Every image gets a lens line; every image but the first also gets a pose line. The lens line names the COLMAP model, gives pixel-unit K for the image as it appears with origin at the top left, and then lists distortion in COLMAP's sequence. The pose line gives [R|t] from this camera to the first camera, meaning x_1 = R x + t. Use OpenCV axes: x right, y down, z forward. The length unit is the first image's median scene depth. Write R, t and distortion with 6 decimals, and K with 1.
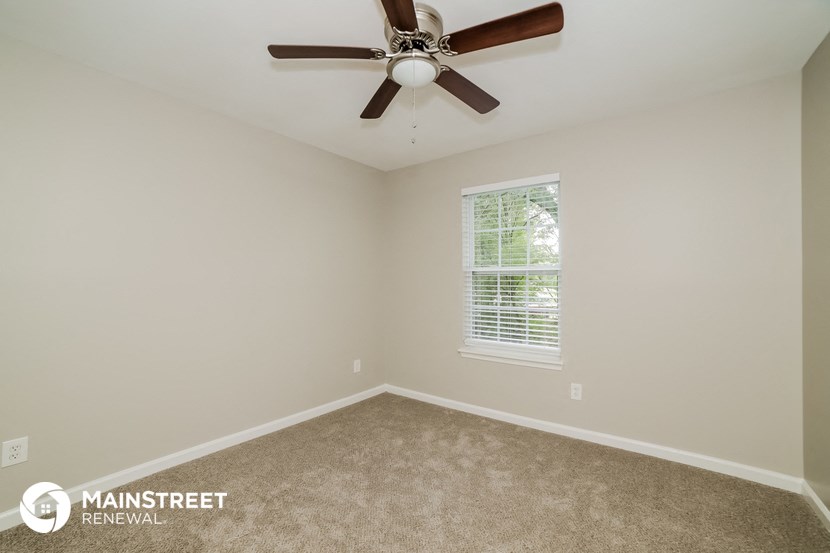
lens RADIAL K [[376.1, 0, 415.8], [0, 376.1, 282.9], [0, 0, 1]] dist [-0.000274, 0.000023]
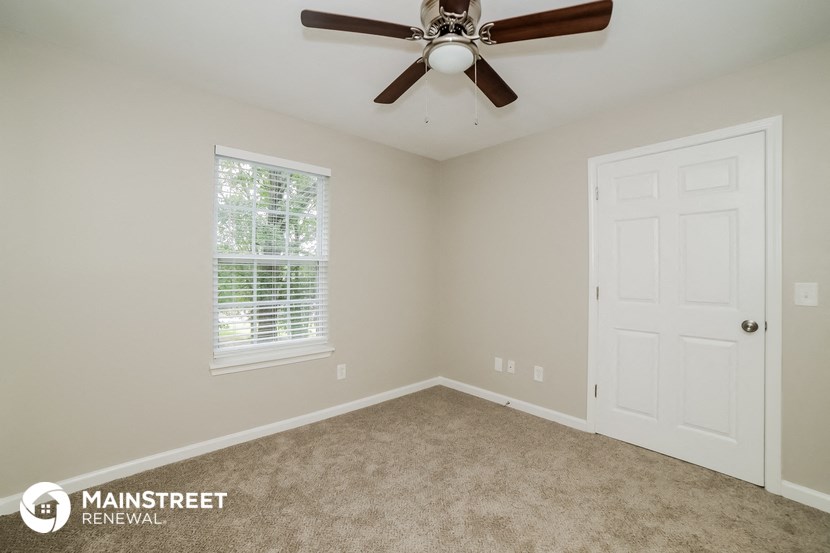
lens RADIAL K [[370.5, 0, 415.0], [0, 370.5, 276.5], [0, 0, 1]] dist [-0.000054, 0.000009]
pose [[0.179971, -0.001442, 0.983671, -0.592883], [0.002907, 0.999995, 0.000934, 0.007587], [-0.983668, 0.002692, 0.179974, 0.572585]]
